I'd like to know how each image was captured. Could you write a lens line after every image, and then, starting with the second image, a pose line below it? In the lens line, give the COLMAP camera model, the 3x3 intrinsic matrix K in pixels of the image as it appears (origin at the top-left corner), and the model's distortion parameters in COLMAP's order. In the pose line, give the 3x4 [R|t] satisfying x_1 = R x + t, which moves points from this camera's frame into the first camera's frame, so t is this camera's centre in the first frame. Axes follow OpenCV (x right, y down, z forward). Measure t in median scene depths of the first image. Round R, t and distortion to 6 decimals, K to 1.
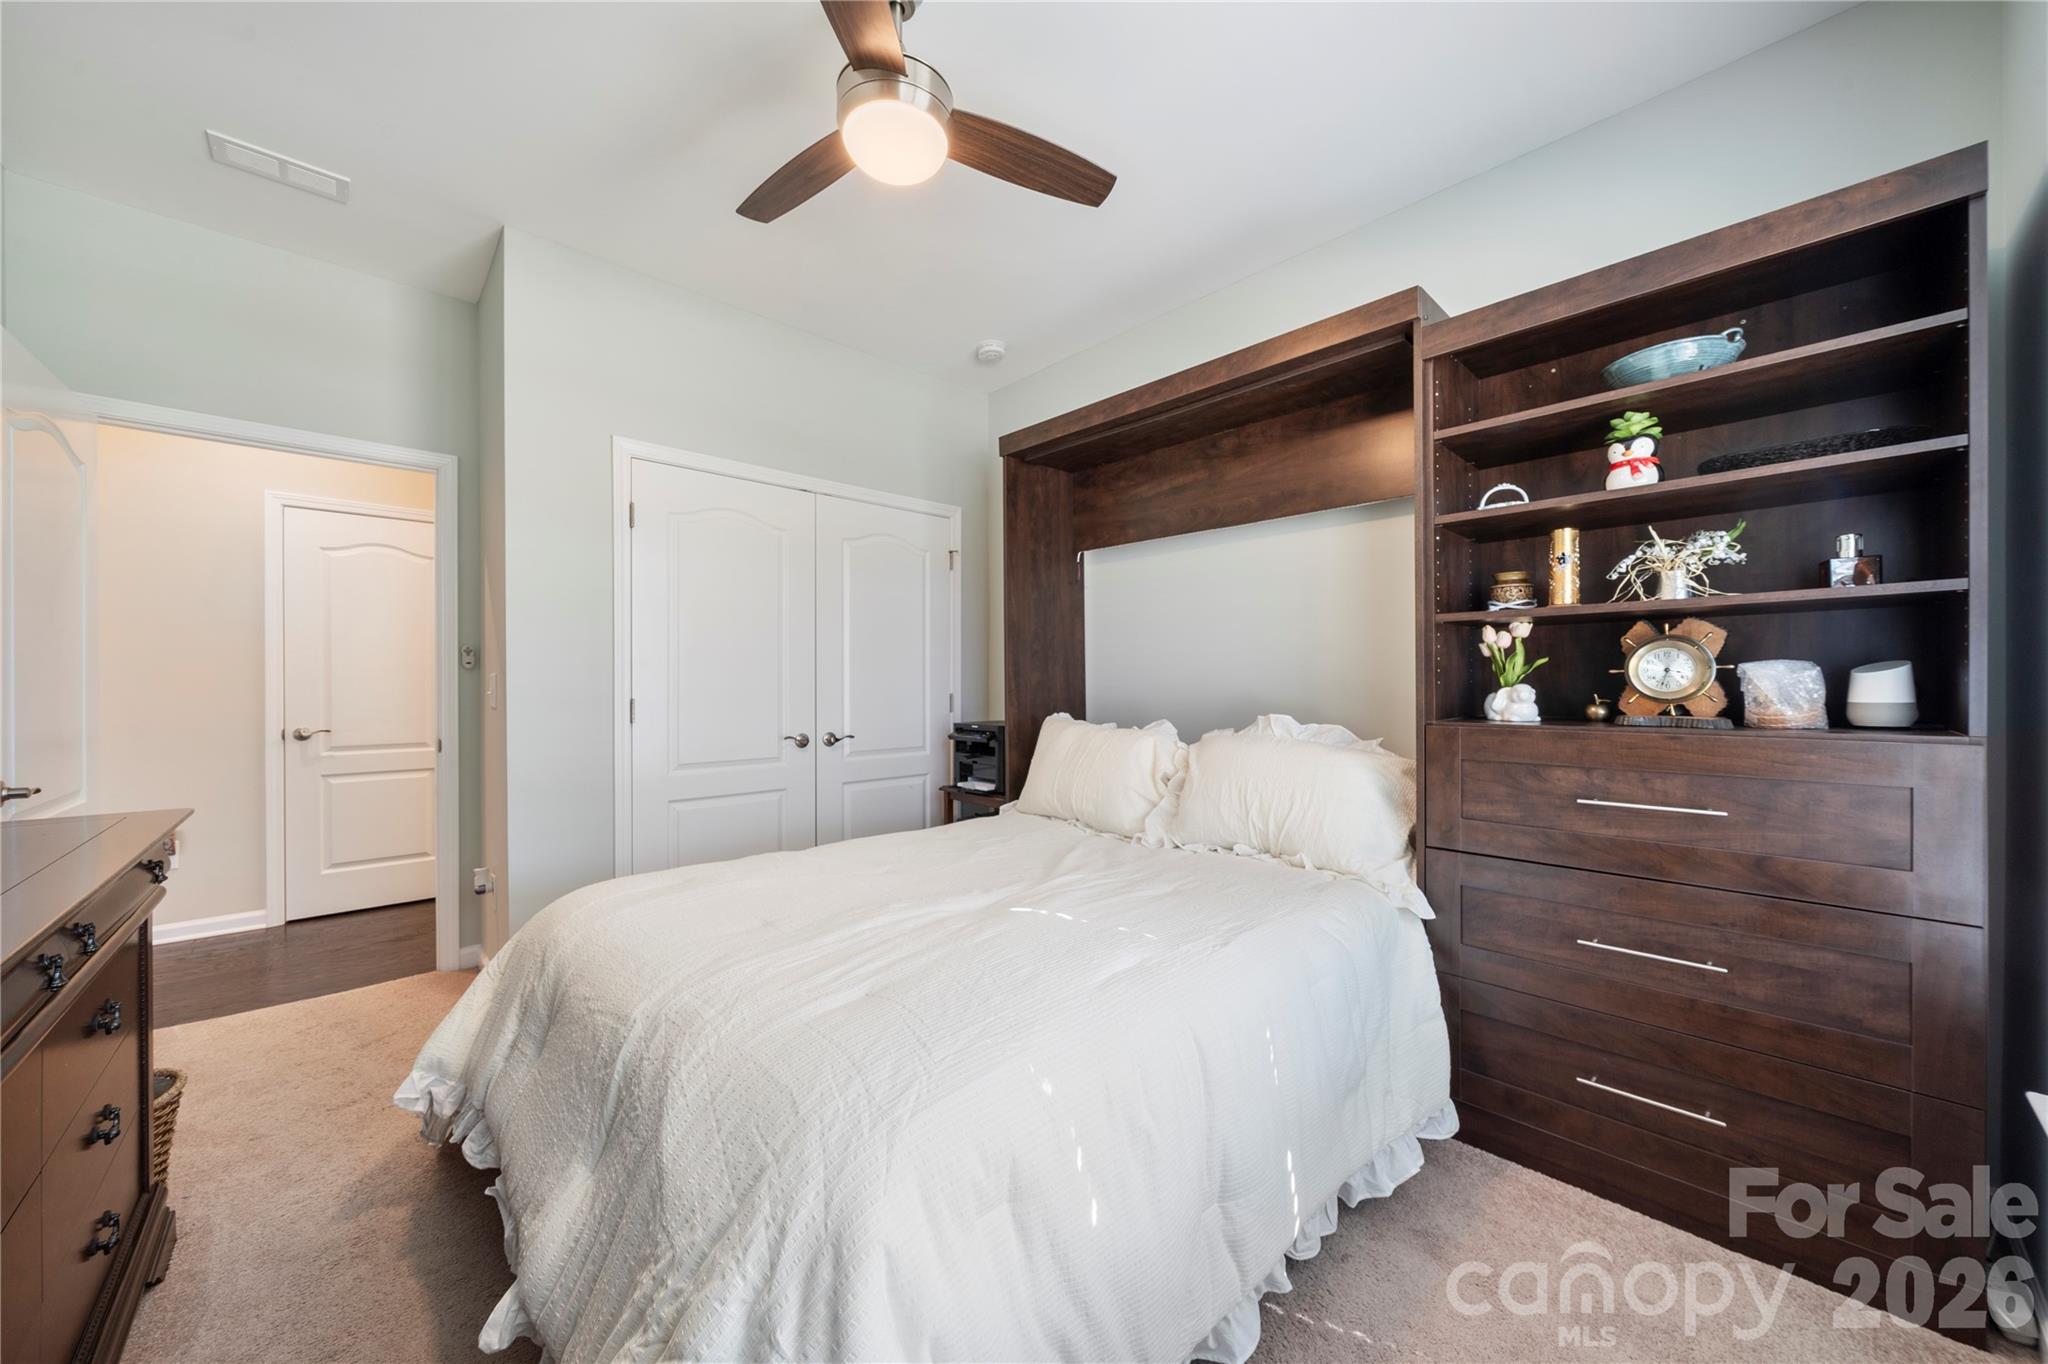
lens RADIAL K [[719.8, 0, 1034.1], [0, 719.8, 682.8], [0, 0, 1]] dist [-0.003381, -0.000044]
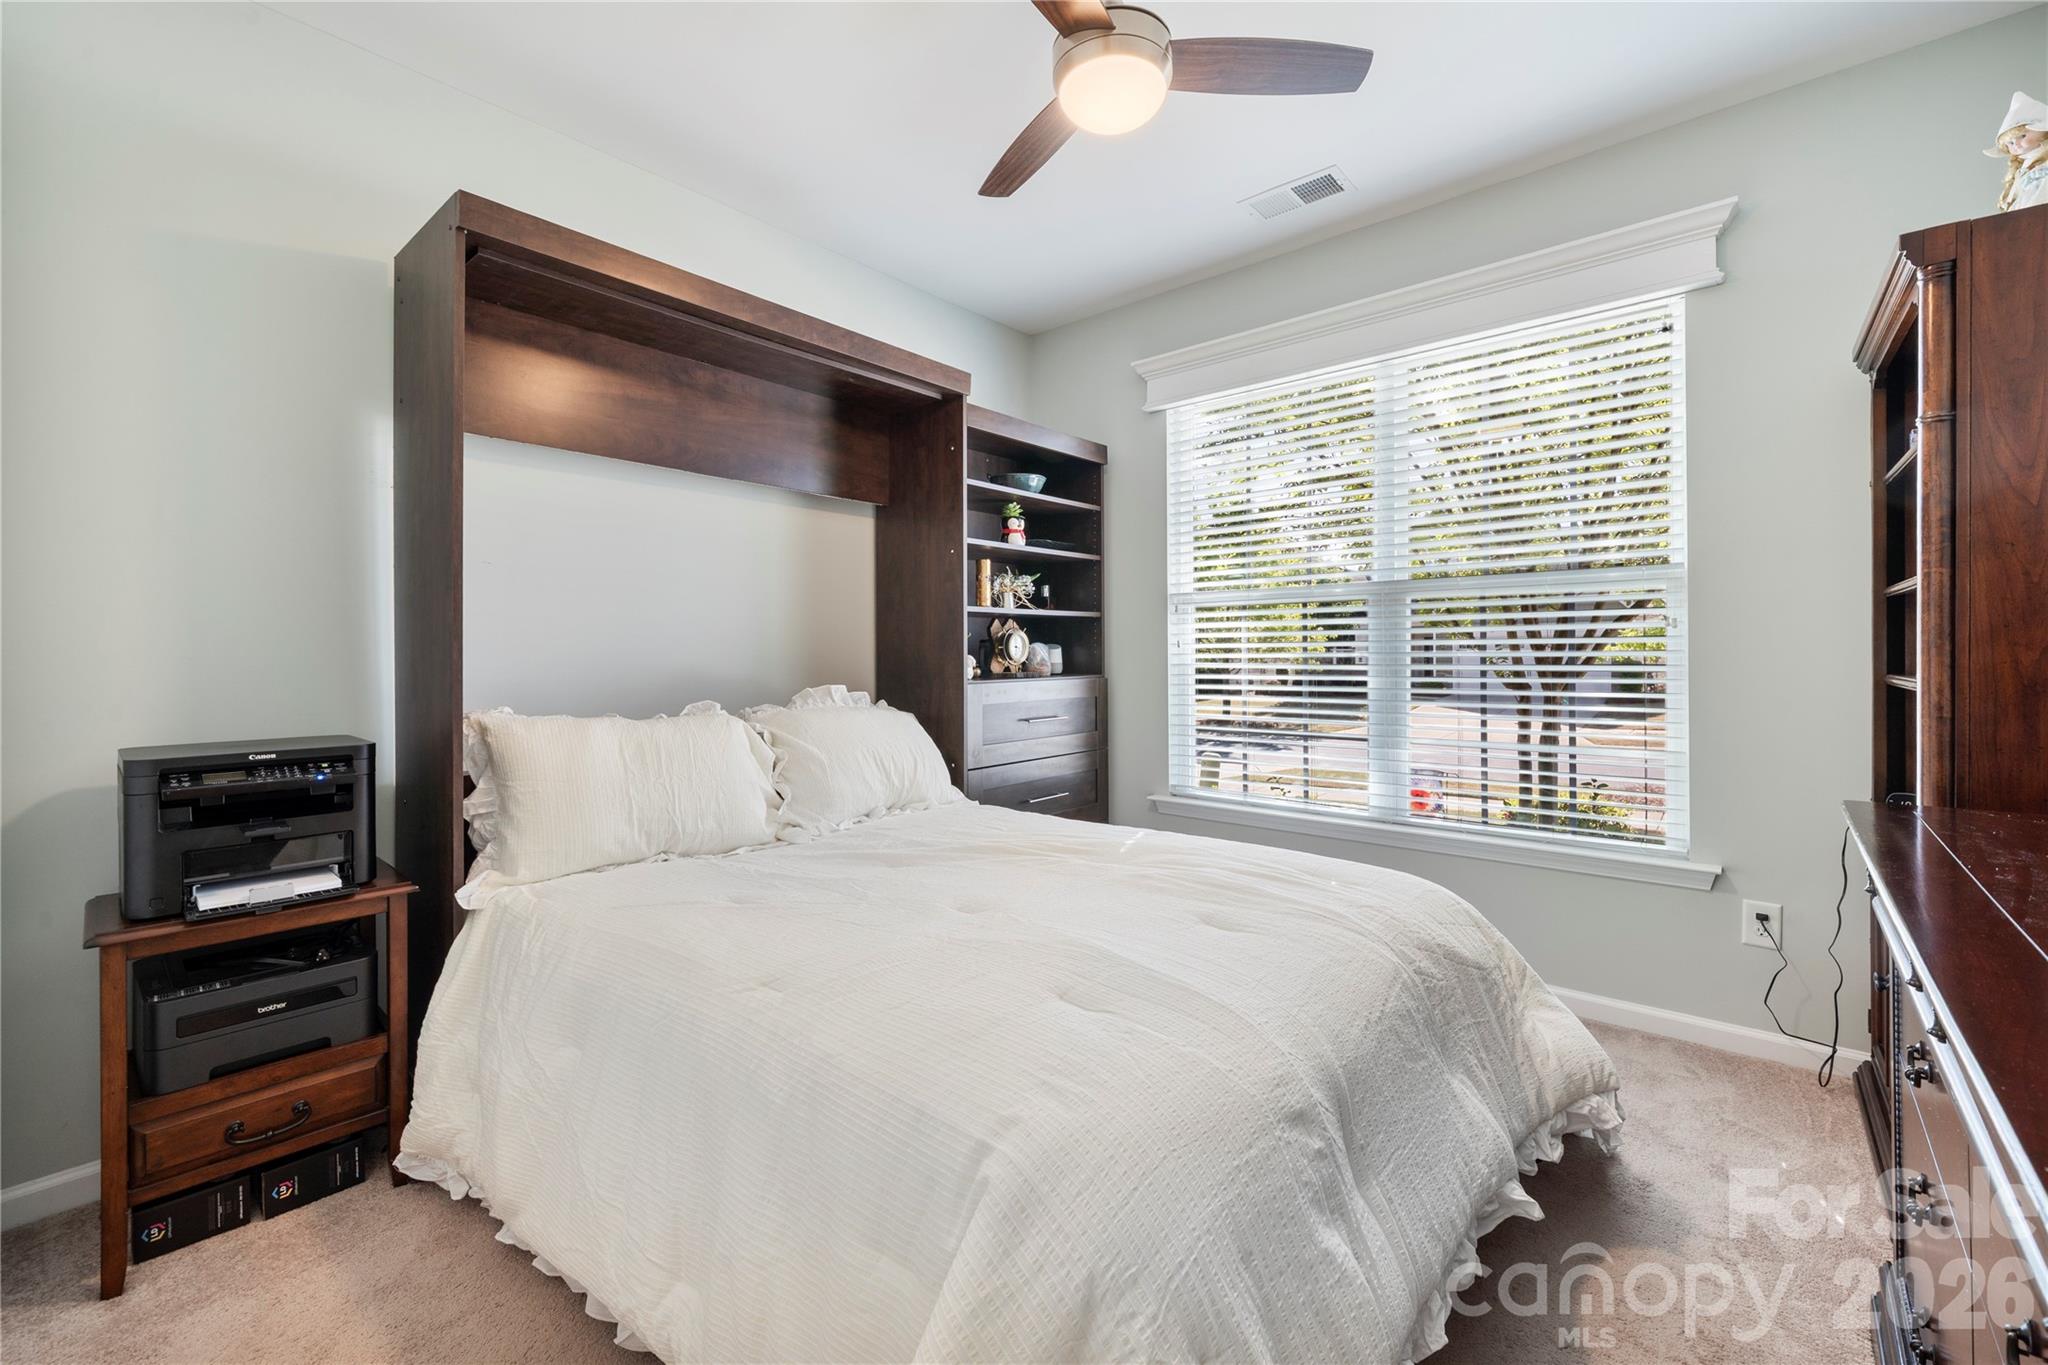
lens RADIAL K [[832.9, 0, 1024.5], [0, 832.9, 677.9], [0, 0, 1]] dist [0.000164, 0.000245]
pose [[-0.083949, -0.029563, 0.996031, -0.922053], [0.007260, 0.999515, 0.030279, -0.002696], [-0.996444, 0.009773, -0.083694, 0.853570]]
